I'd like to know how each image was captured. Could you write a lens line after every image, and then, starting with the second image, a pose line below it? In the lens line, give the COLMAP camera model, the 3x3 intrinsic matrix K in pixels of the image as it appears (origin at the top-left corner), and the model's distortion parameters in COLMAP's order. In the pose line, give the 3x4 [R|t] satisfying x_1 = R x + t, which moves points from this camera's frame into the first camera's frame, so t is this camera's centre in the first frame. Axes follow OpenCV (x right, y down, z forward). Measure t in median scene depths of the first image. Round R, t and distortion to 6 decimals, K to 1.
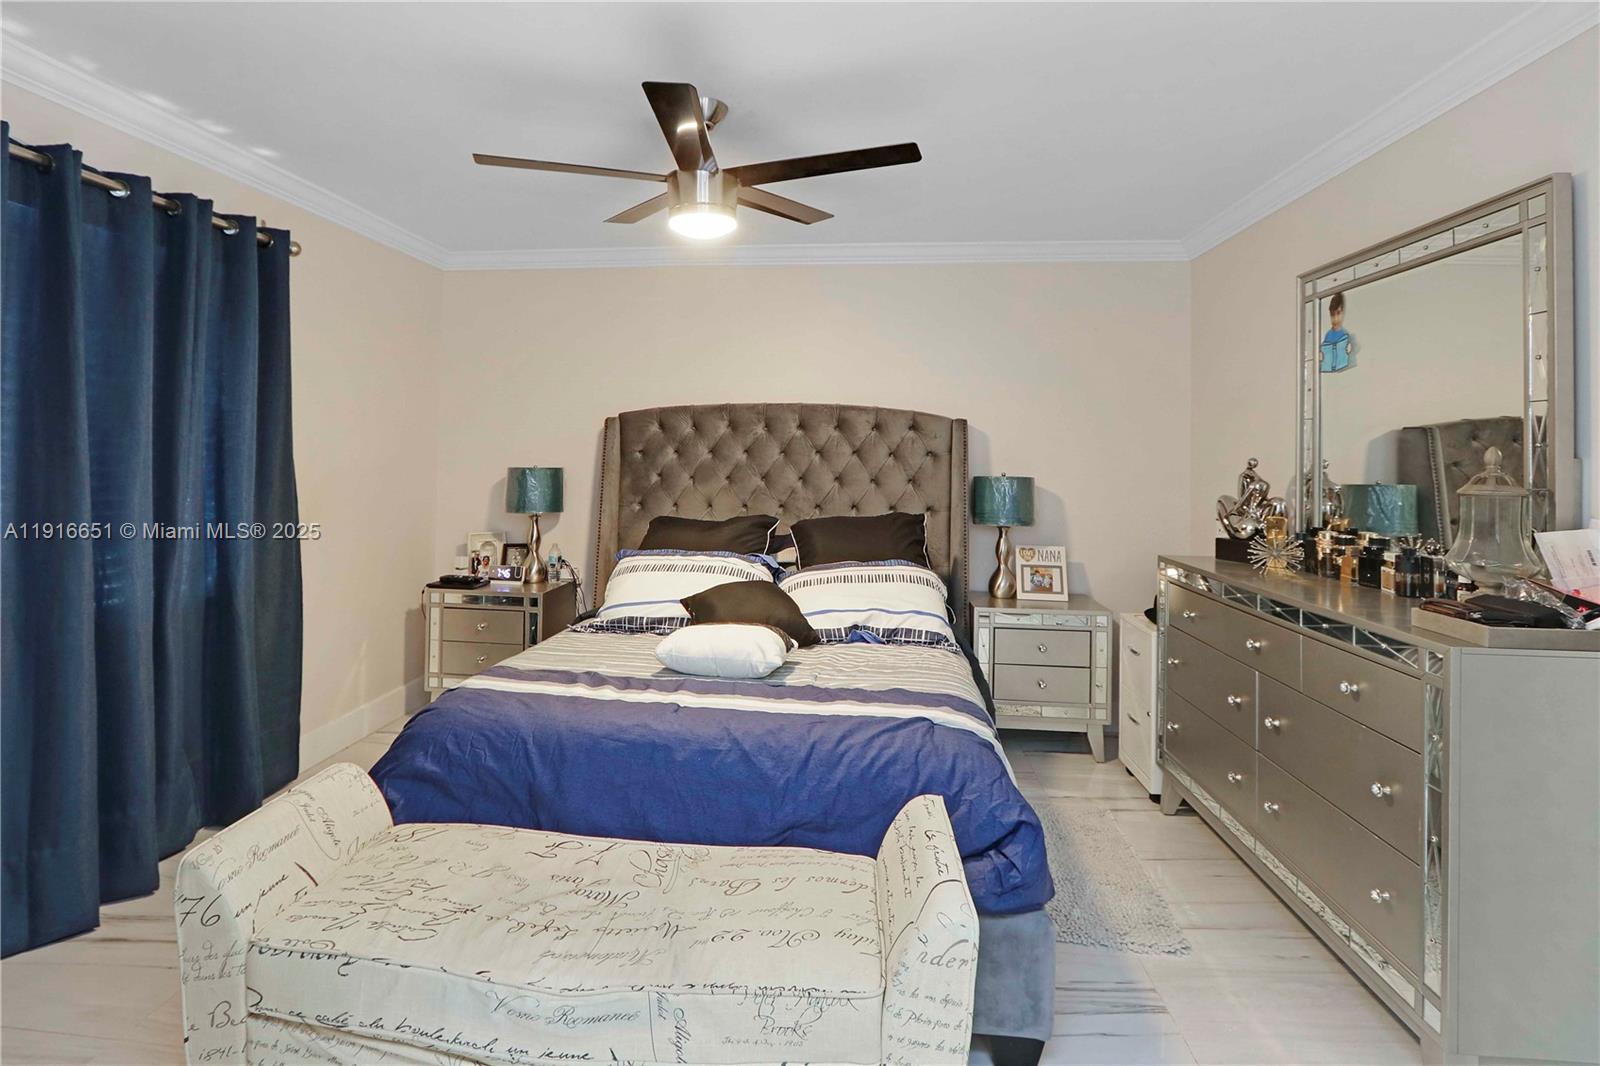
lens RADIAL K [[764.8, 0, 757.0], [0, 764.8, 458.9], [0, 0, 1]] dist [-0.010311, 0.002672]
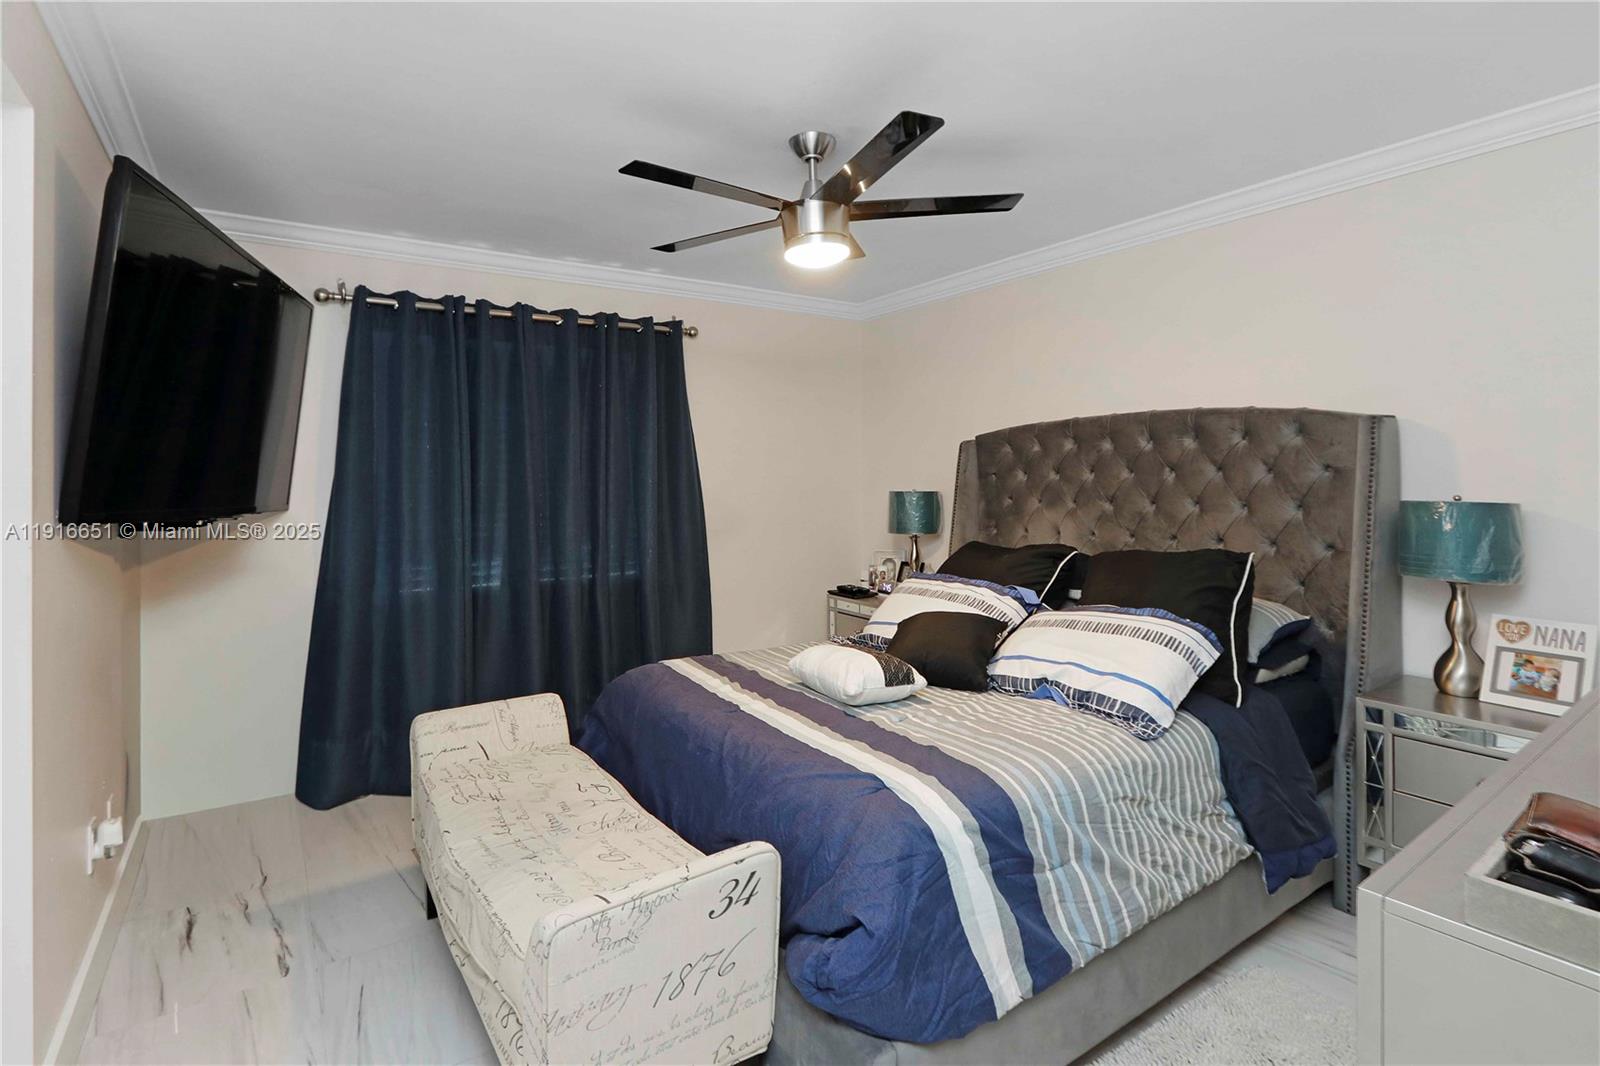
lens RADIAL K [[764.8, 0, 792.0], [0, 764.8, 480.1], [0, 0, 1]] dist [-0.010311, 0.002672]
pose [[0.669169, -0.016455, -0.742928, 0.420749], [0.014308, 0.999855, -0.009258, 0.003115], [0.742972, -0.004434, 0.669307, 0.175830]]
